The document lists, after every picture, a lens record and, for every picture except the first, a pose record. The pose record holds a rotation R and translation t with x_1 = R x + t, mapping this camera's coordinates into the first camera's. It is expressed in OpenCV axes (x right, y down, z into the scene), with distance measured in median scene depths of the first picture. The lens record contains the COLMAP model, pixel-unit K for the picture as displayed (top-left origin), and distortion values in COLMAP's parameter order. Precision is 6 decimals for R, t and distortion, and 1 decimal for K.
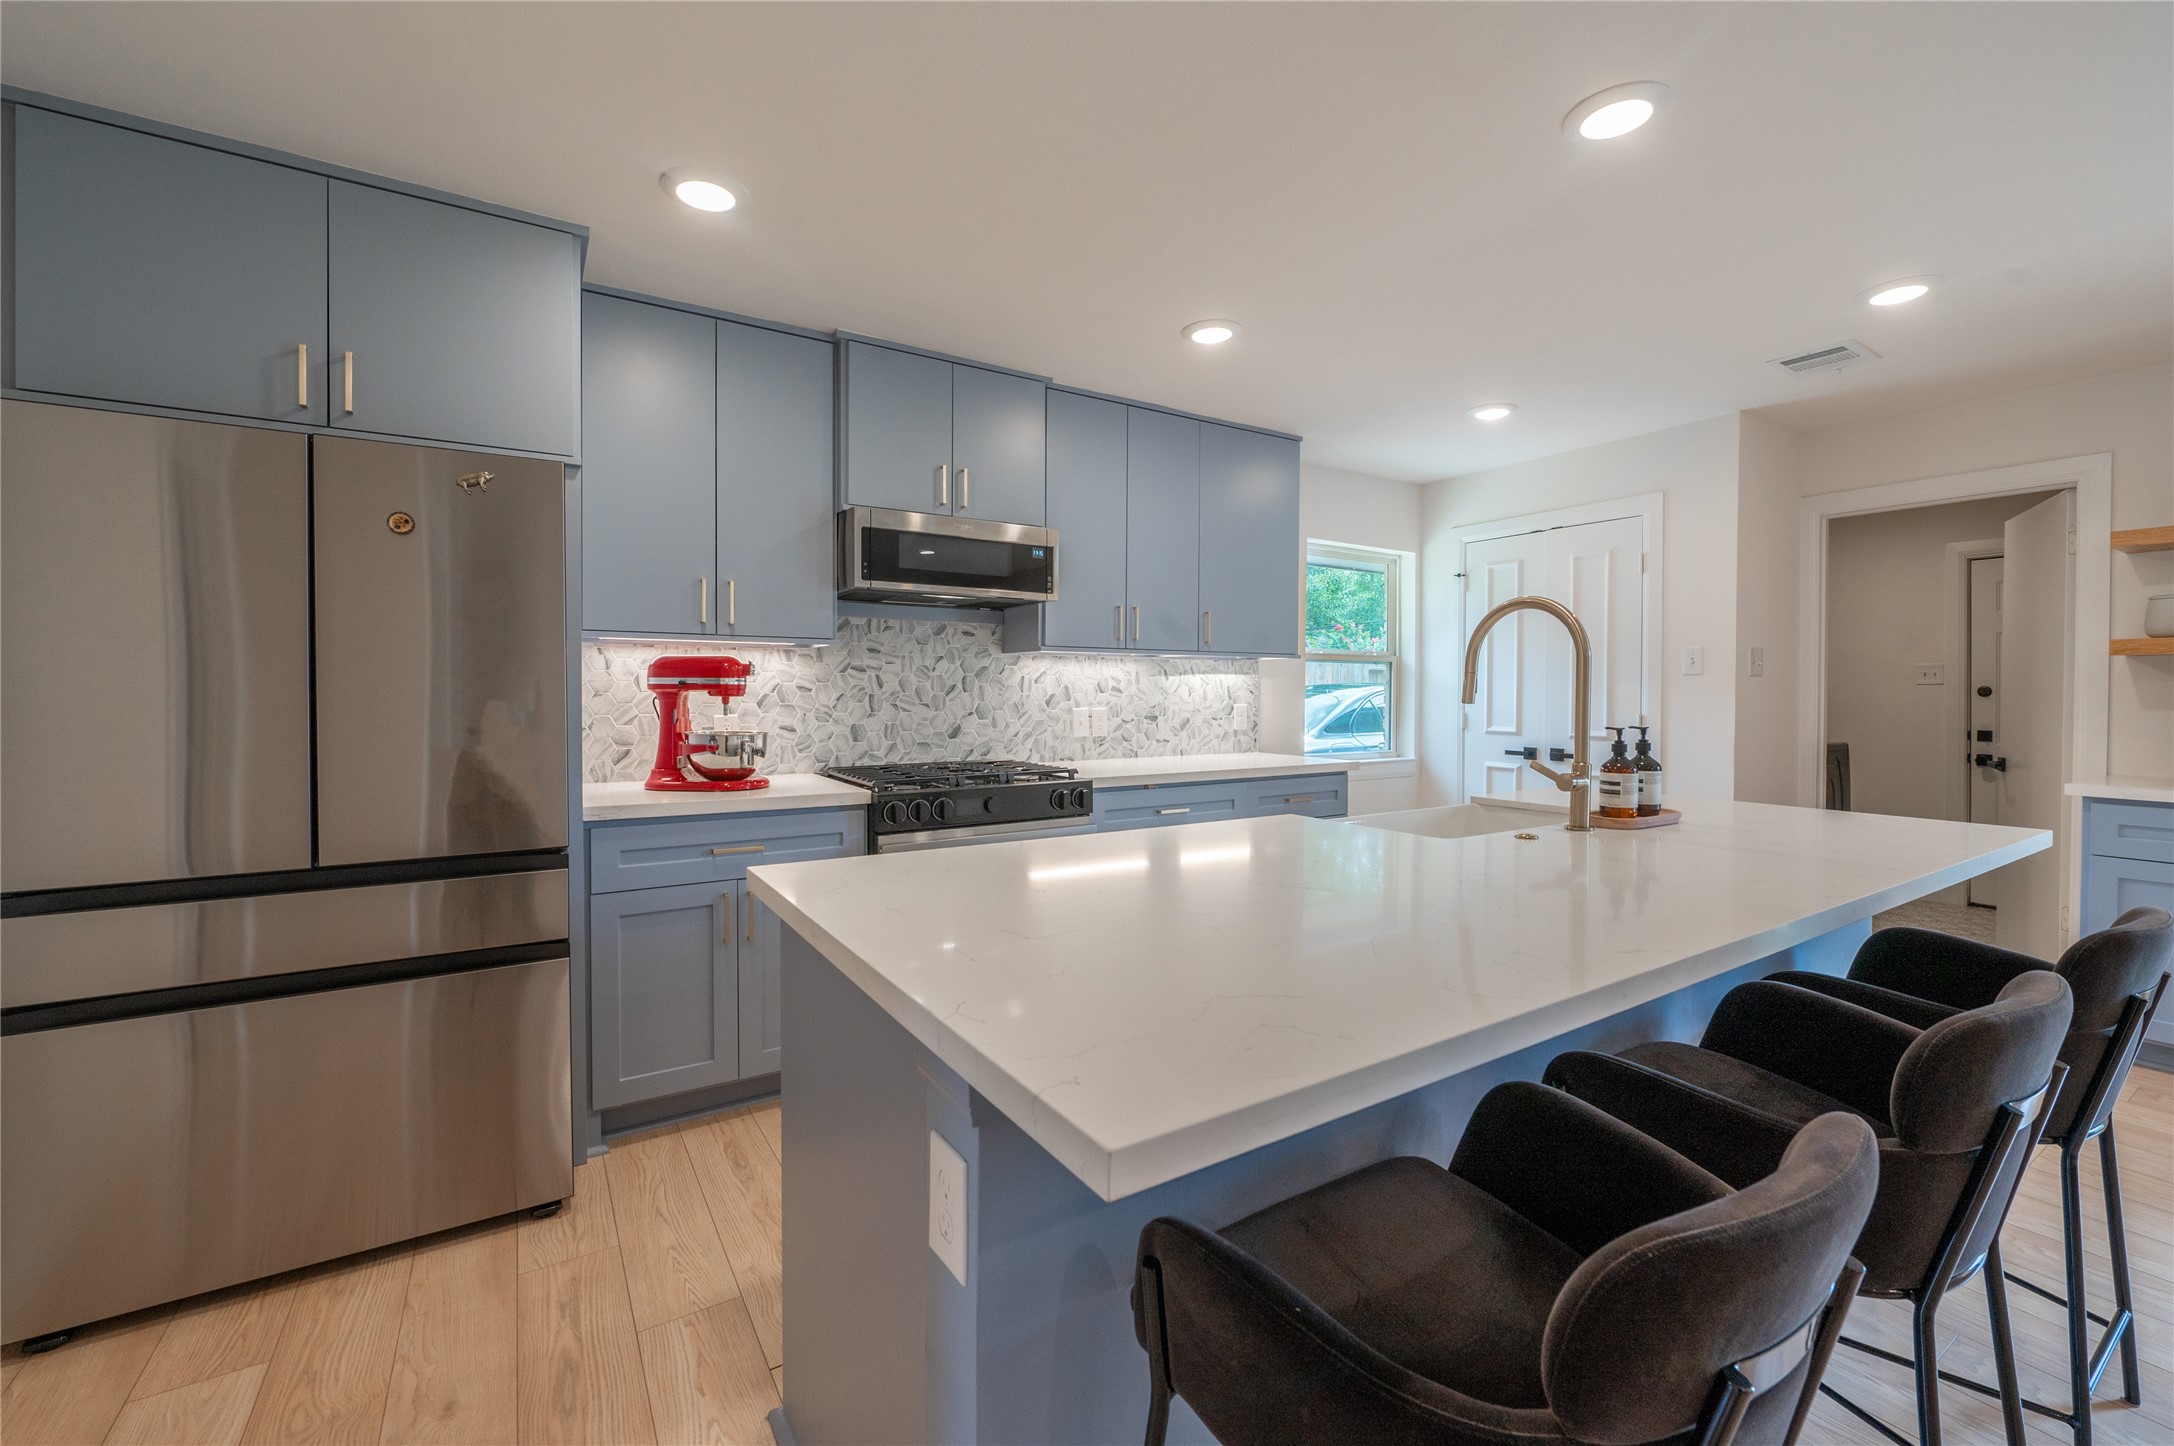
lens RADIAL K [[884.6, 0, 1097.6], [0, 884.6, 704.1], [0, 0, 1]] dist [-0.005319, -0.000568]
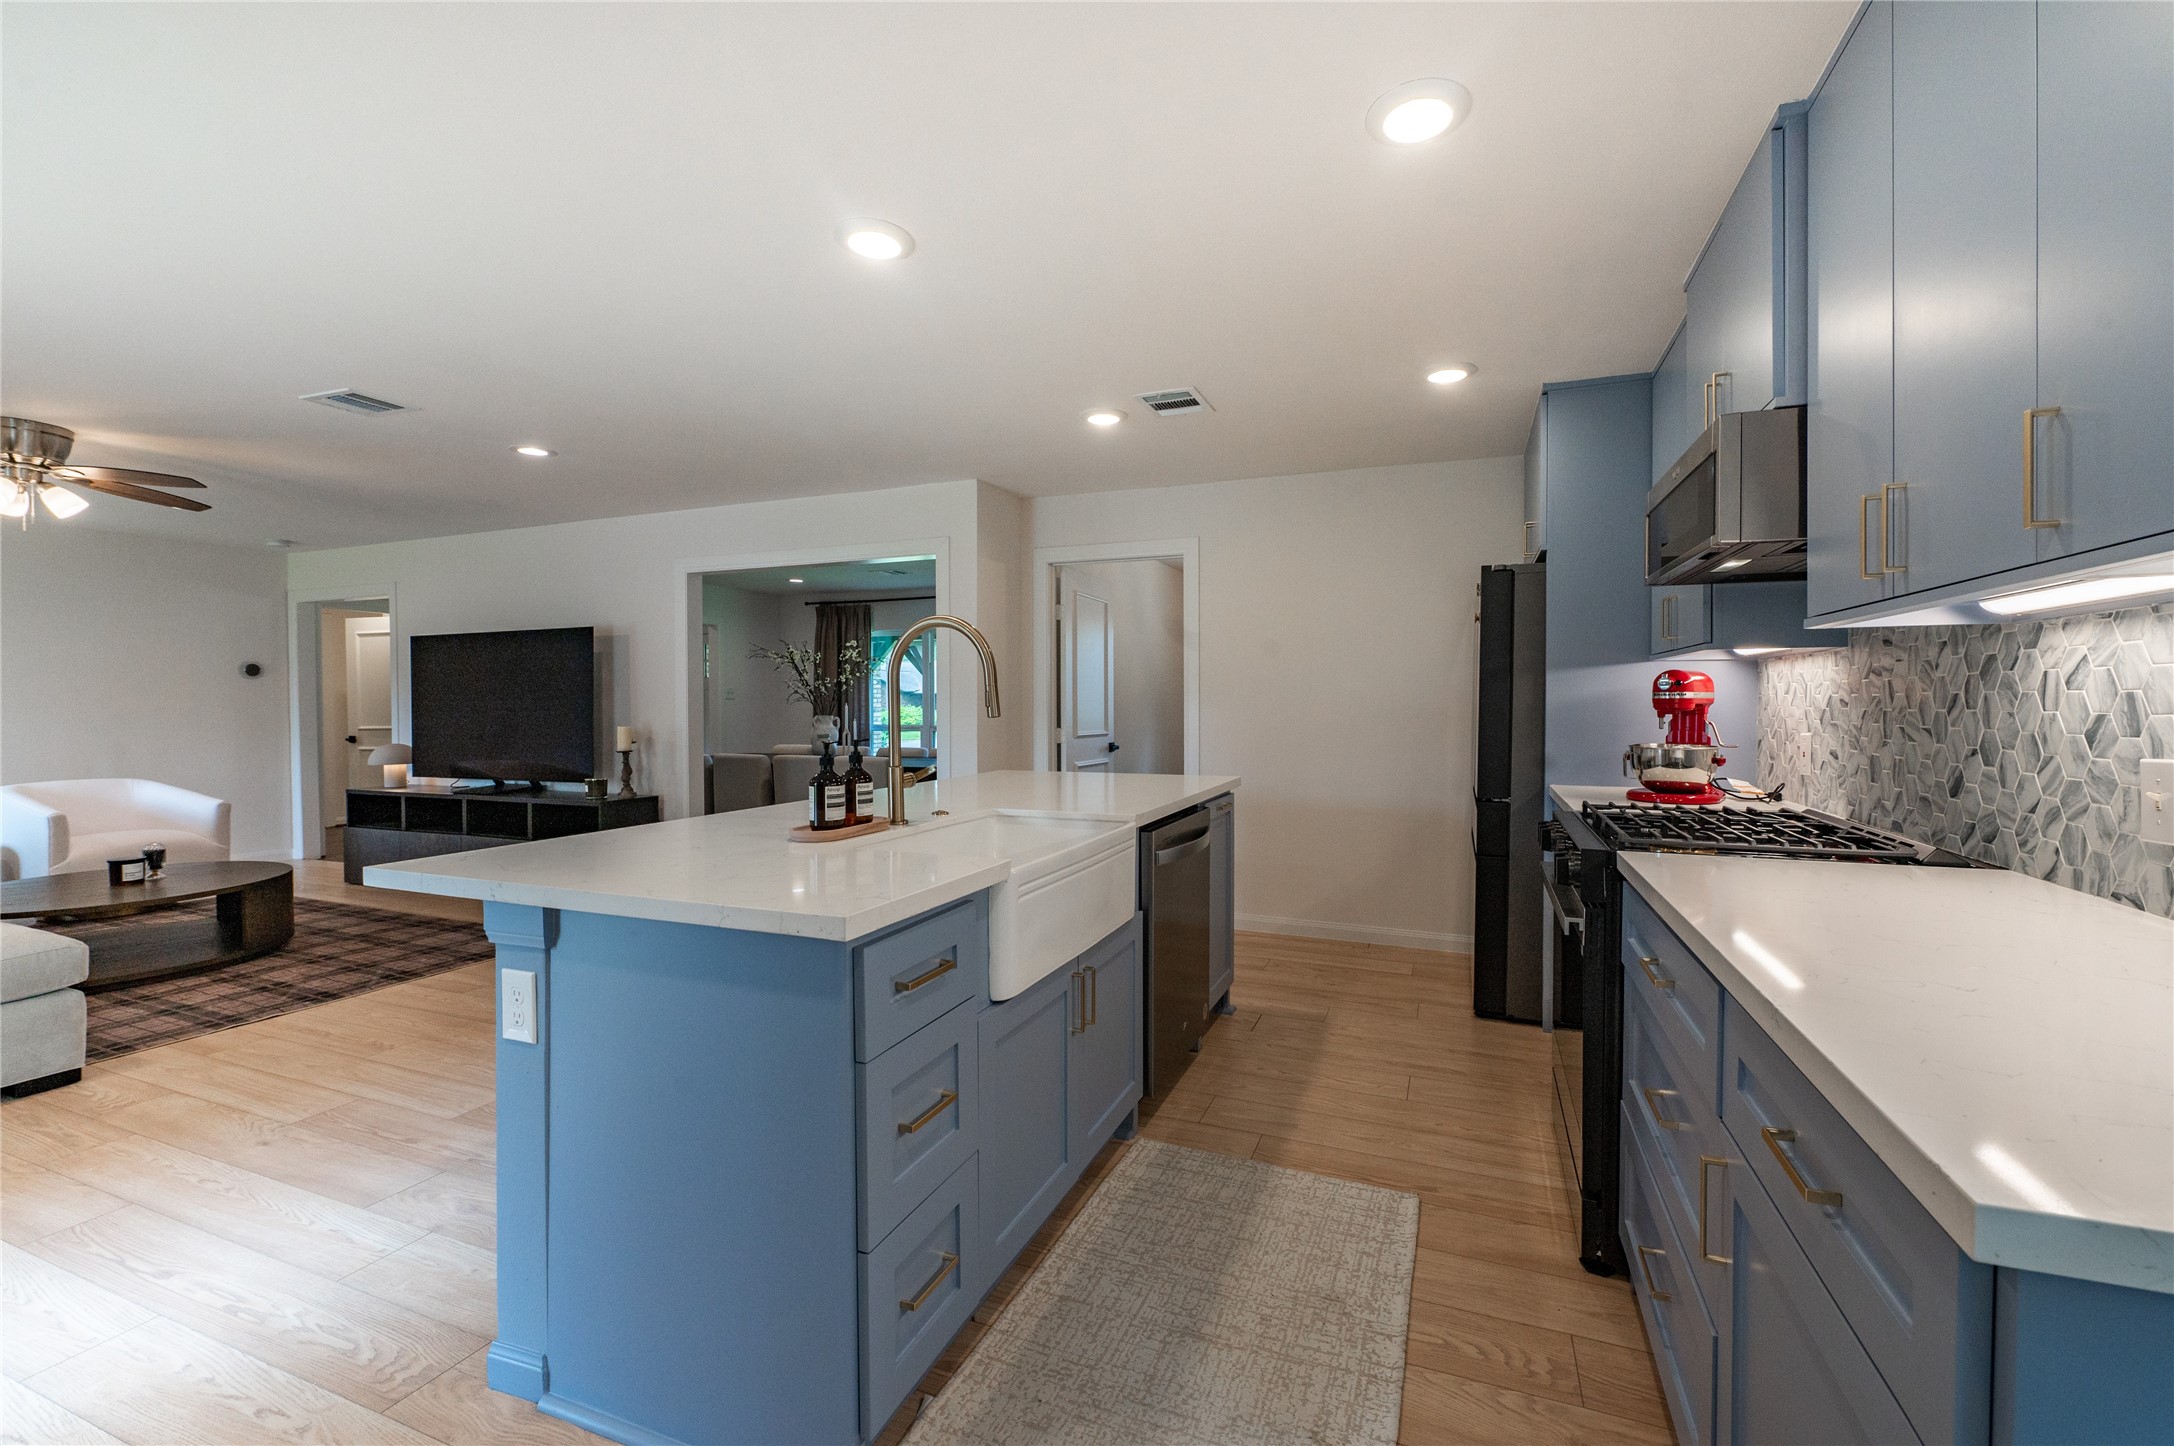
lens RADIAL K [[884.6, 0, 1119.6], [0, 884.6, 711.3], [0, 0, 1]] dist [-0.005319, -0.000568]
pose [[-0.796566, 0.003185, -0.604543, 0.566270], [-0.014914, 0.999578, 0.024917, -0.018286], [0.604367, 0.028864, -0.796183, 1.171091]]
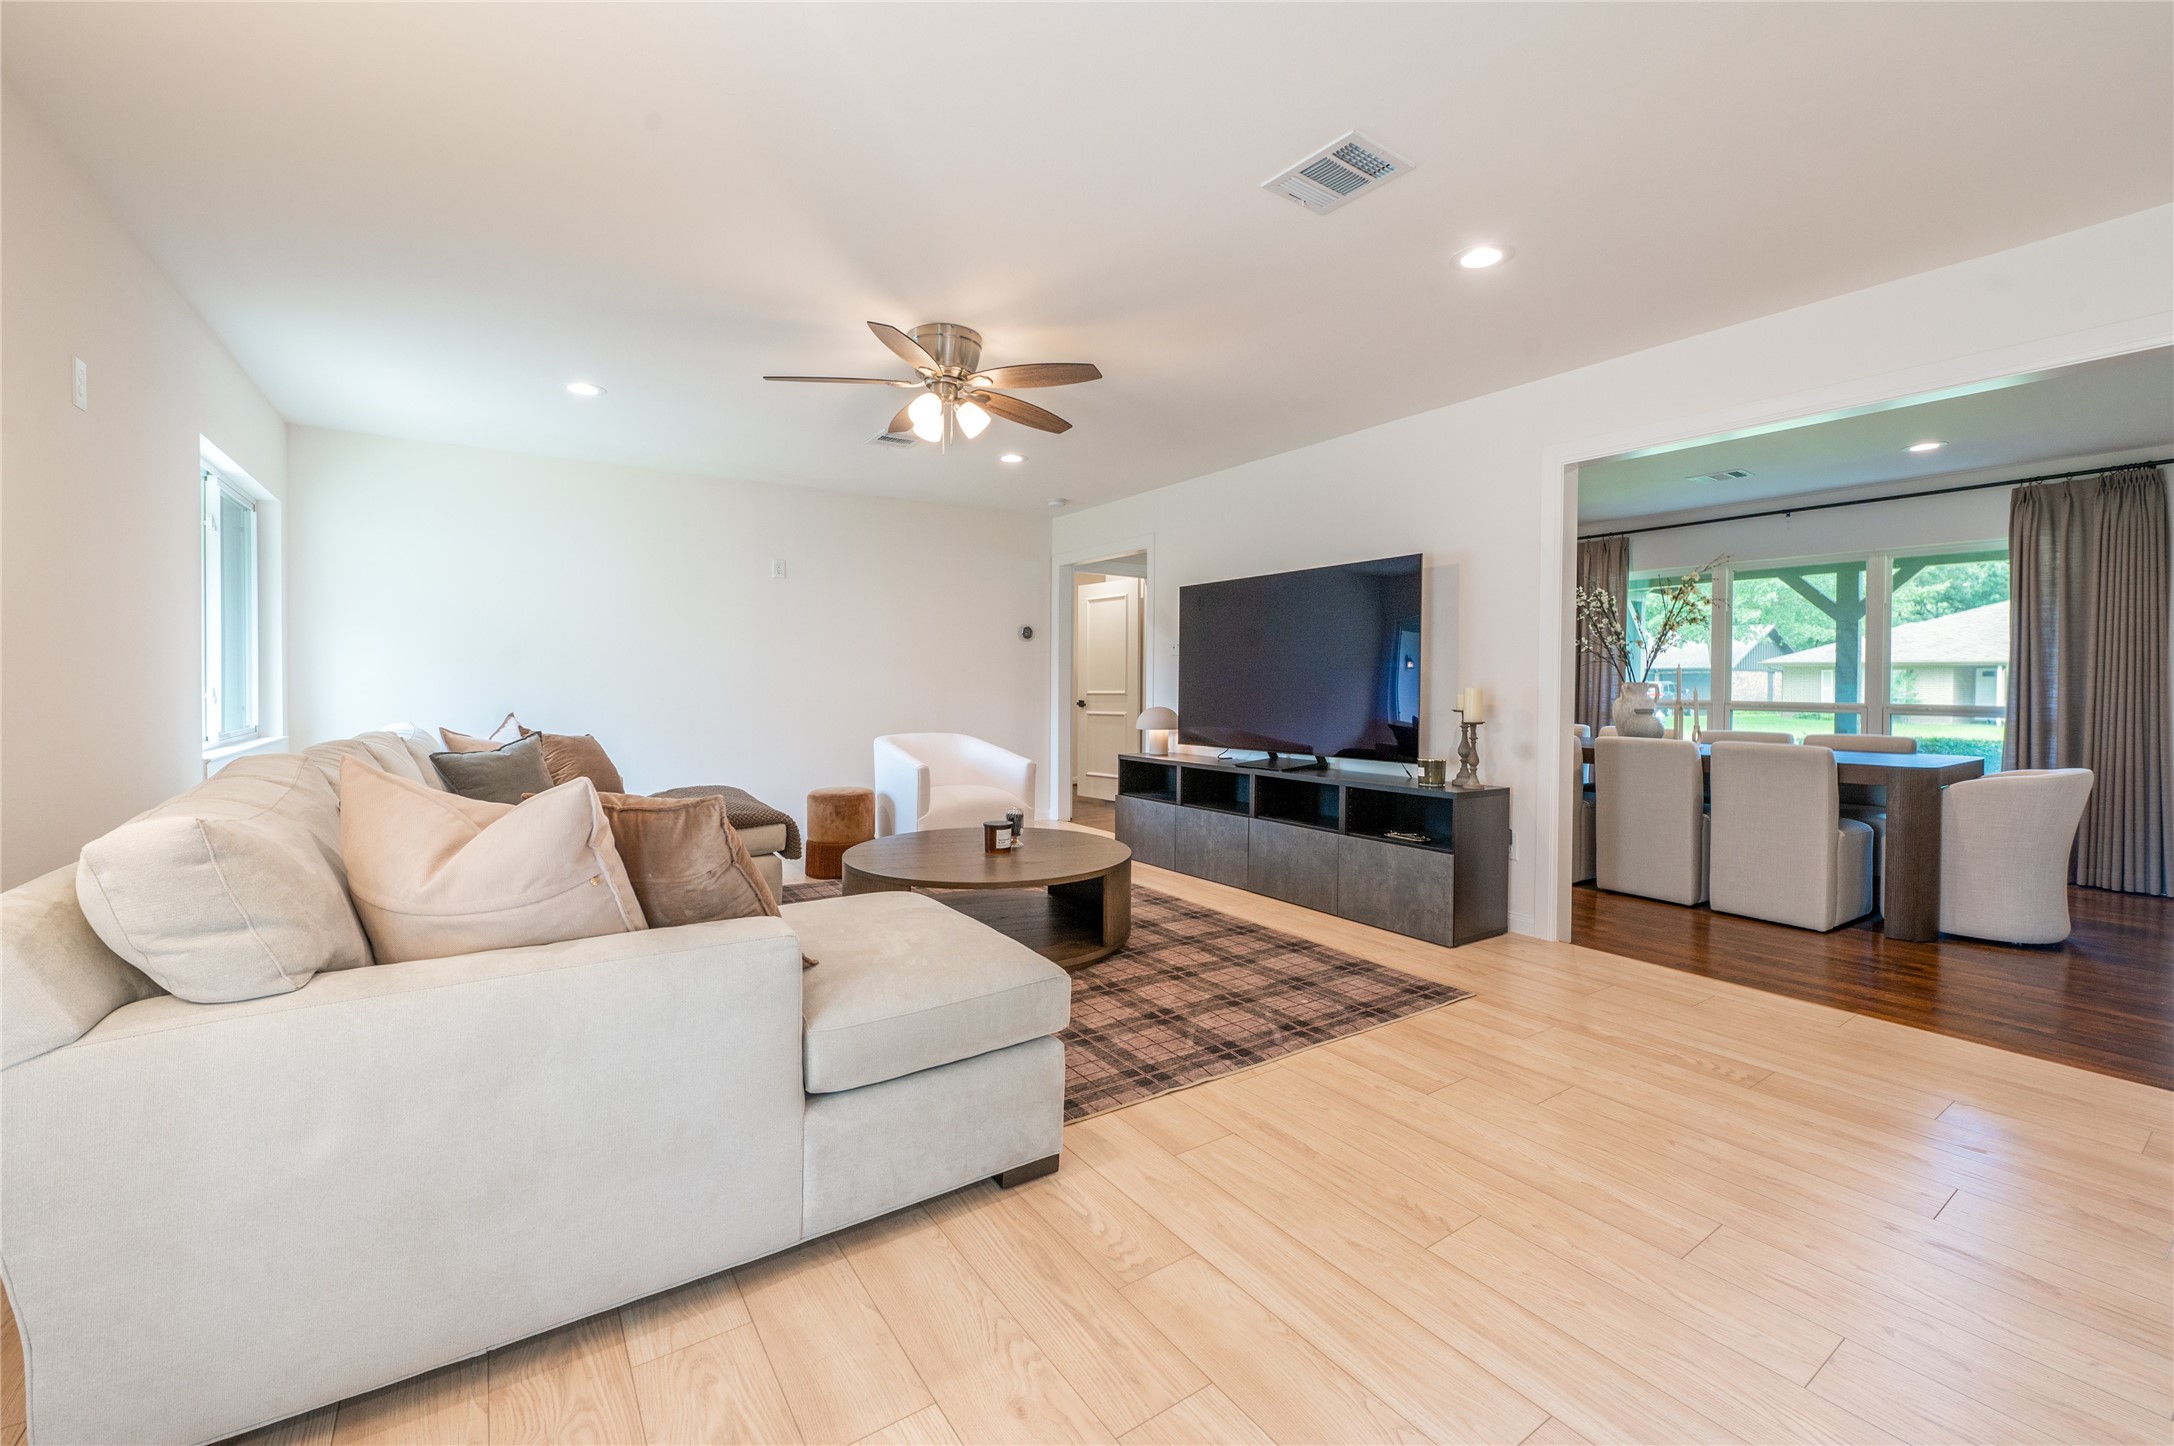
lens RADIAL K [[884.6, 0, 1072.6], [0, 884.6, 687.4], [0, 0, 1]] dist [-0.005319, -0.000568]
pose [[-0.999670, -0.009758, -0.023769, 0.856137], [-0.010427, 0.999548, 0.028209, 0.032720], [0.023483, 0.028447, -0.999319, 0.498832]]
